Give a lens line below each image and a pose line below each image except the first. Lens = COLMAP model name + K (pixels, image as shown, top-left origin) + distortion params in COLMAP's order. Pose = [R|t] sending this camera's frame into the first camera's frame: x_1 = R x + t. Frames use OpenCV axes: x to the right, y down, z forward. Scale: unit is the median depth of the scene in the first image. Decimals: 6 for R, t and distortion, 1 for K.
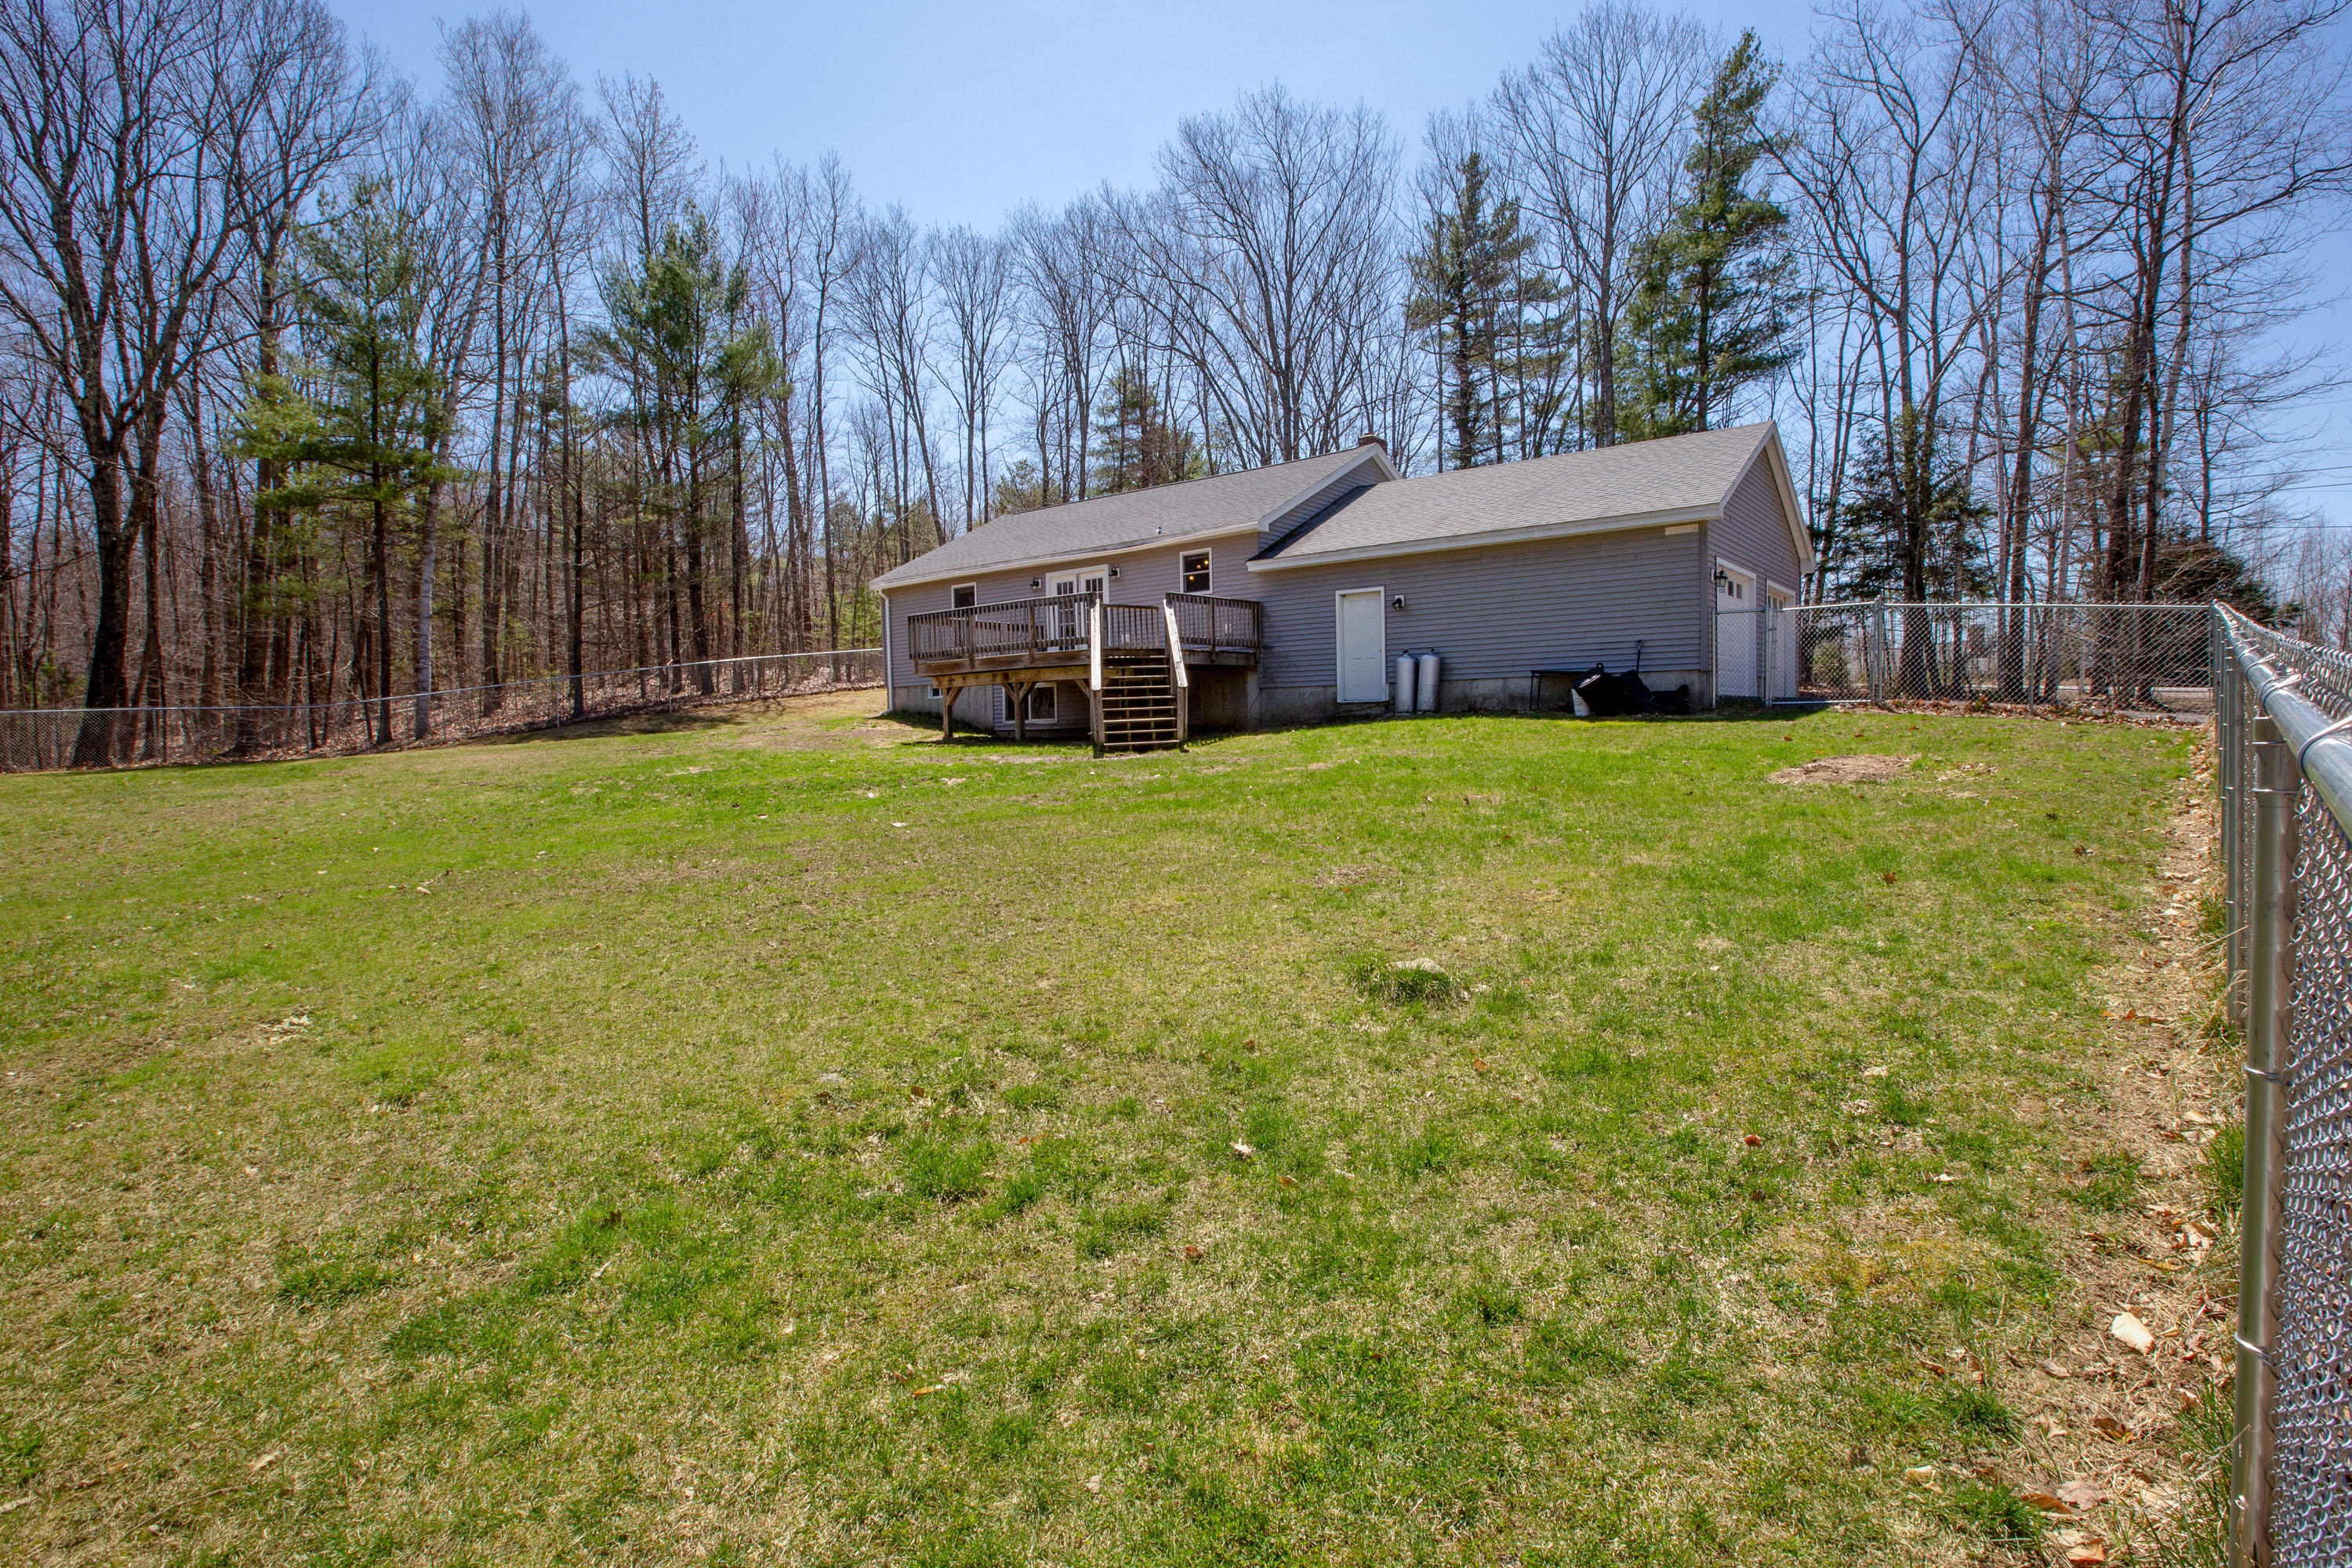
lens RADIAL K [[1075.3, 0, 1175.0], [0, 1075.3, 776.3], [0, 0, 1]] dist [-0.066212, 0.033789]
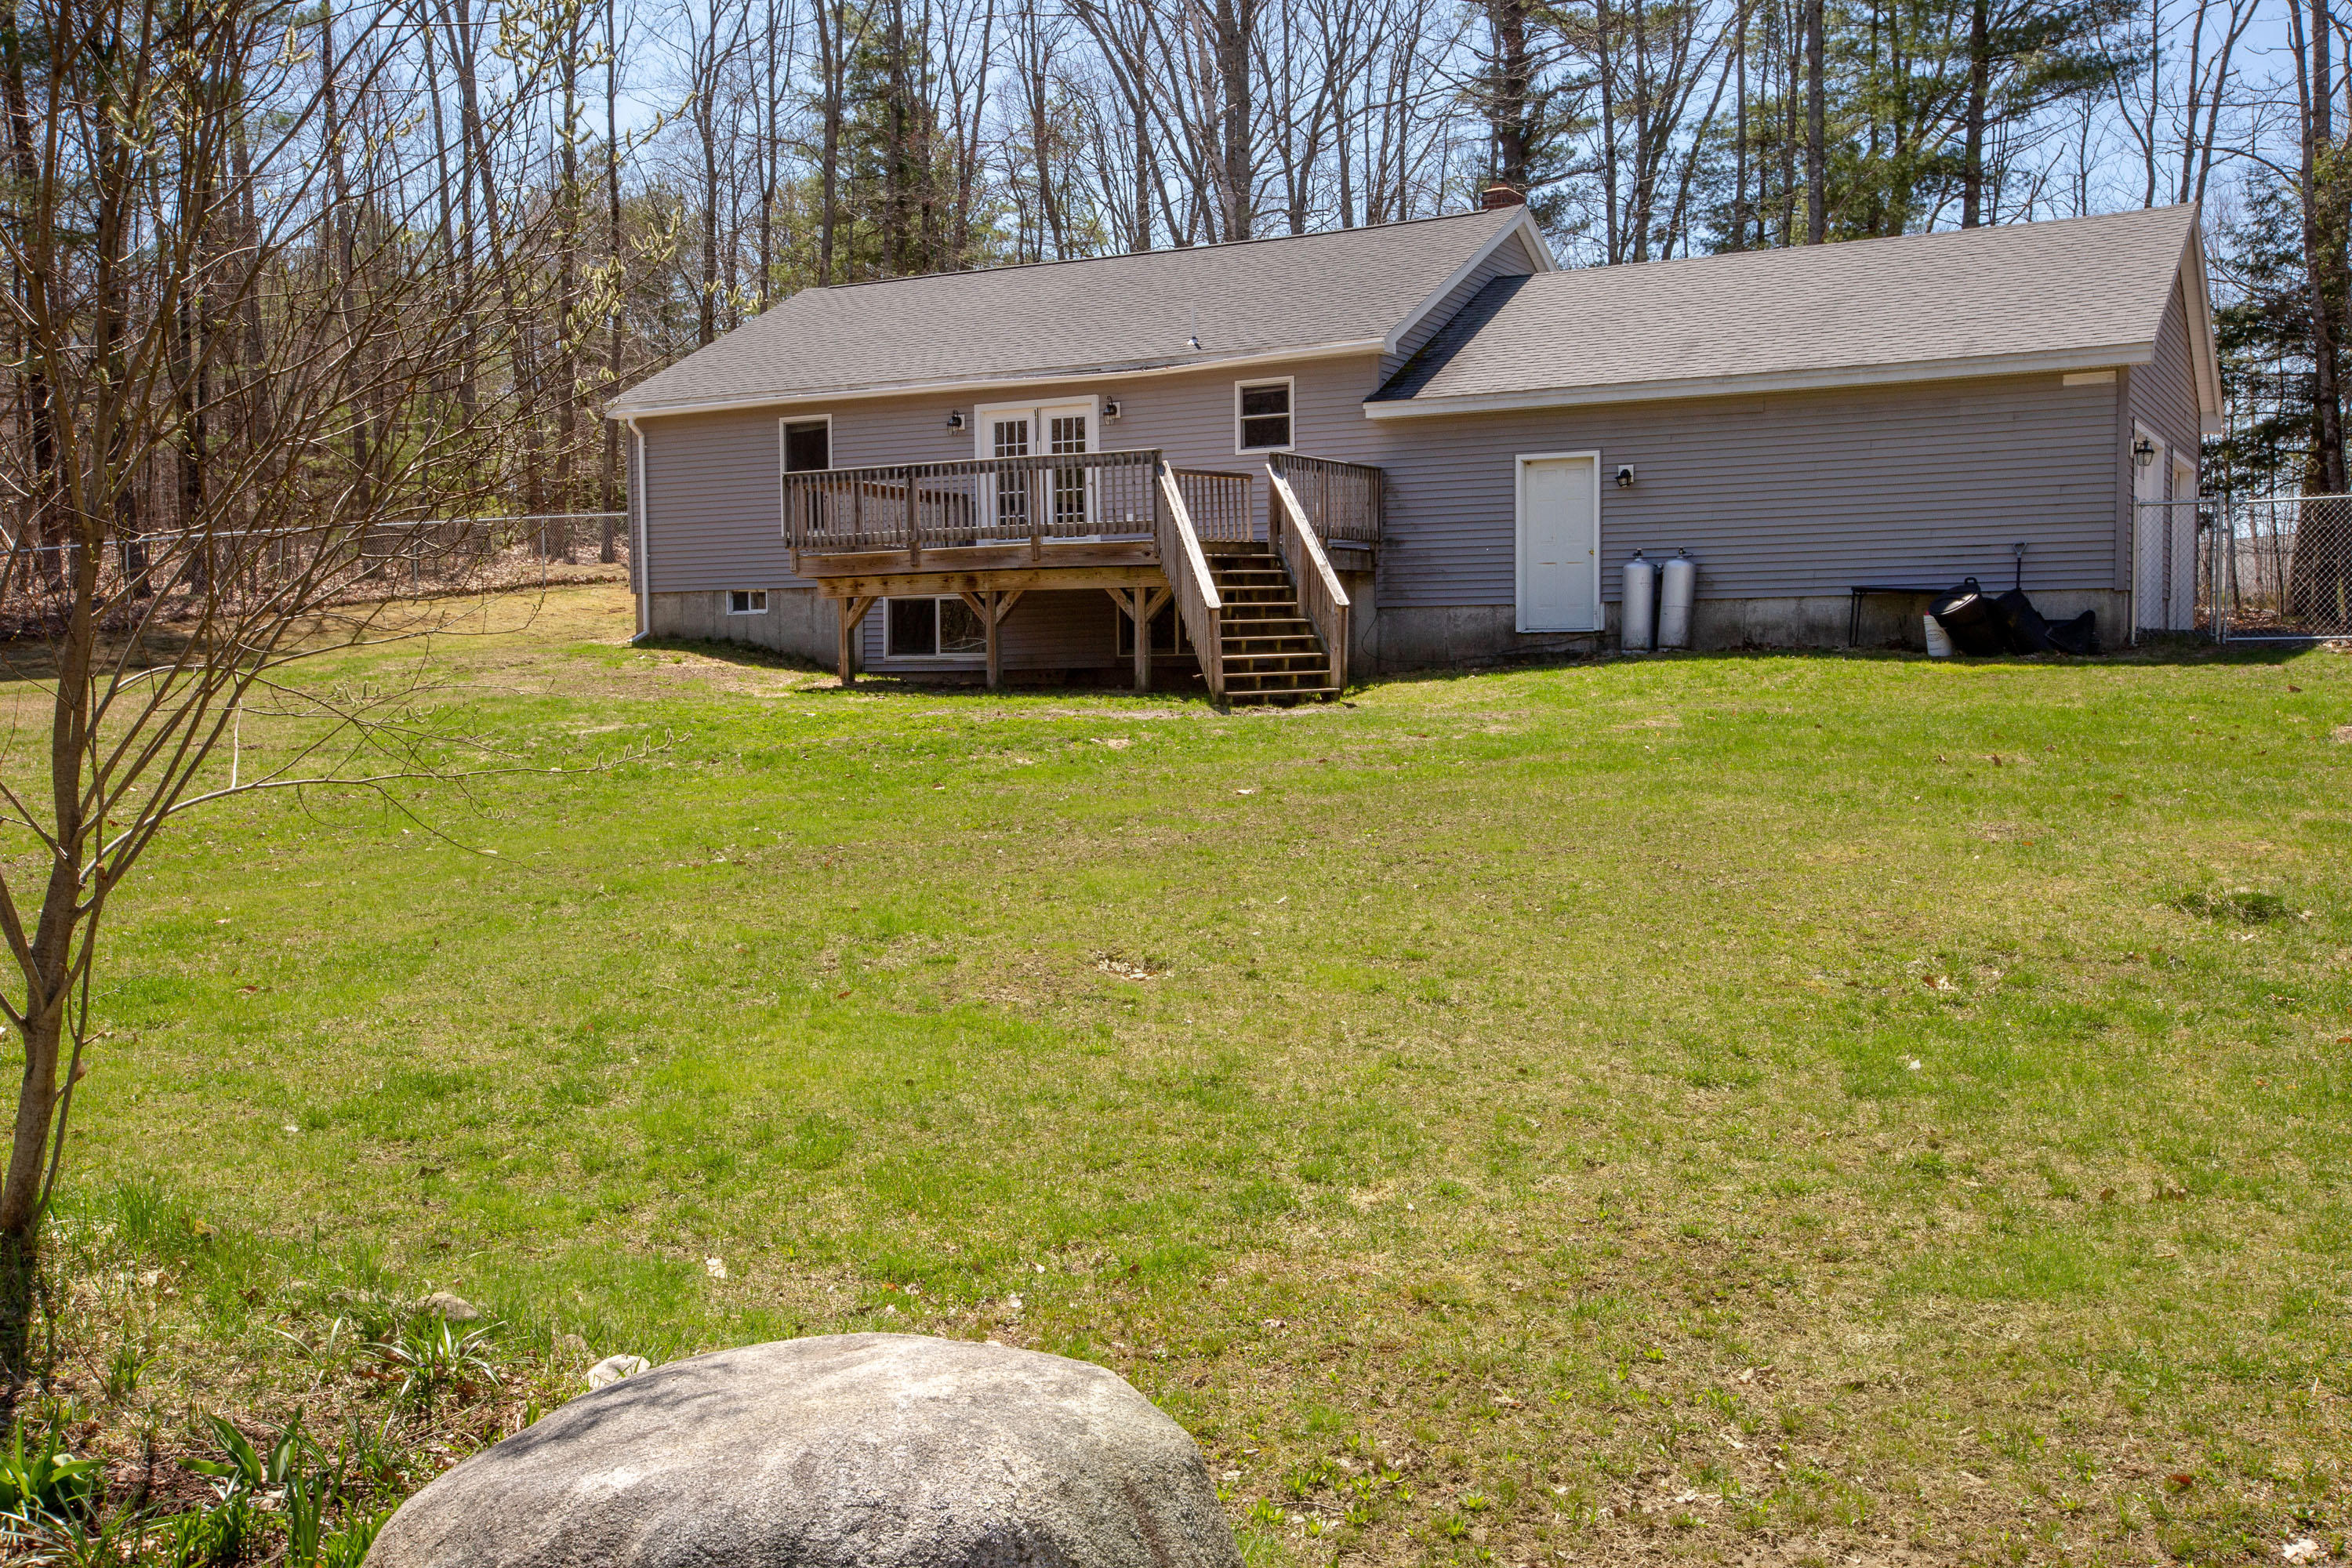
lens RADIAL K [[2161.3, 0, 1129.8], [0, 2161.3, 739.5], [0, 0, 1]] dist [0.064496, 0.018600]
pose [[0.987250, 0.005762, 0.159075, -0.276055], [-0.002854, 0.999825, -0.018507, 0.018359], [-0.159153, 0.017817, 0.987093, -0.218634]]
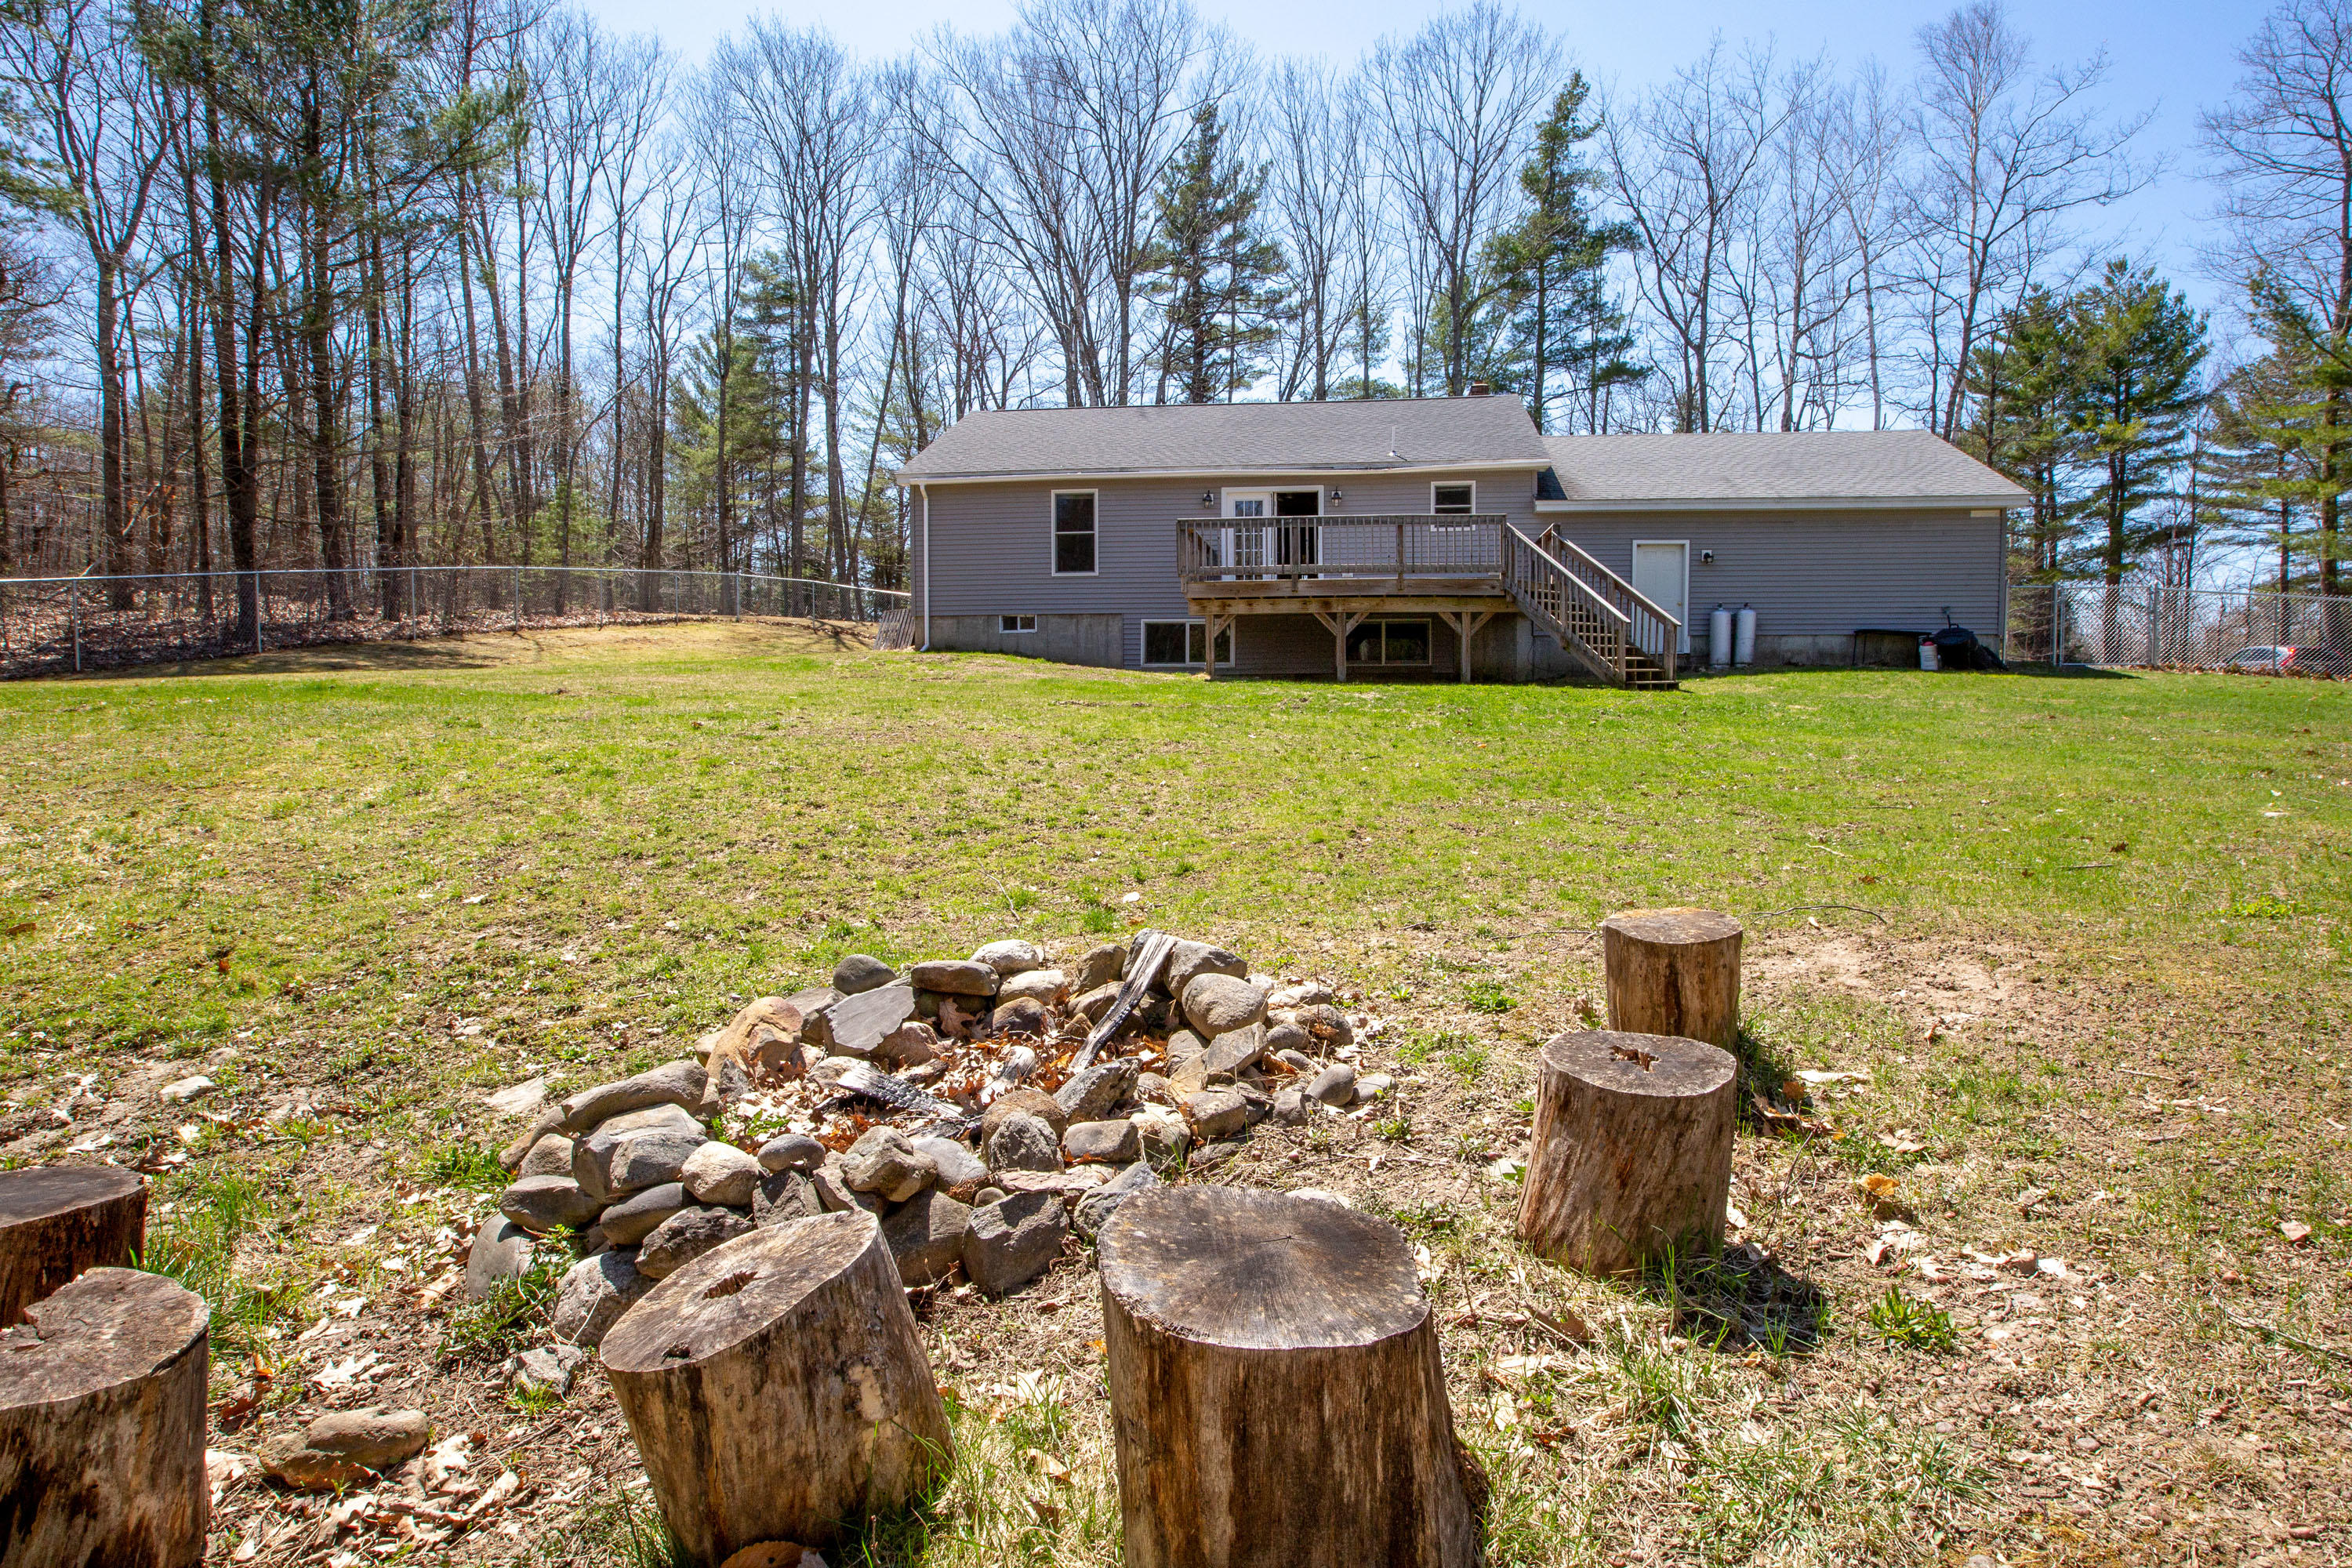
lens RADIAL K [[1170.8, 0, 1097.4], [0, 1170.8, 777.3], [0, 0, 1]] dist [-0.046023, 0.019397]
pose [[0.863691, -0.007703, 0.503962, -0.816870], [0.005381, 0.999967, 0.006063, 0.036125], [-0.503993, -0.002524, 0.863704, 0.327413]]
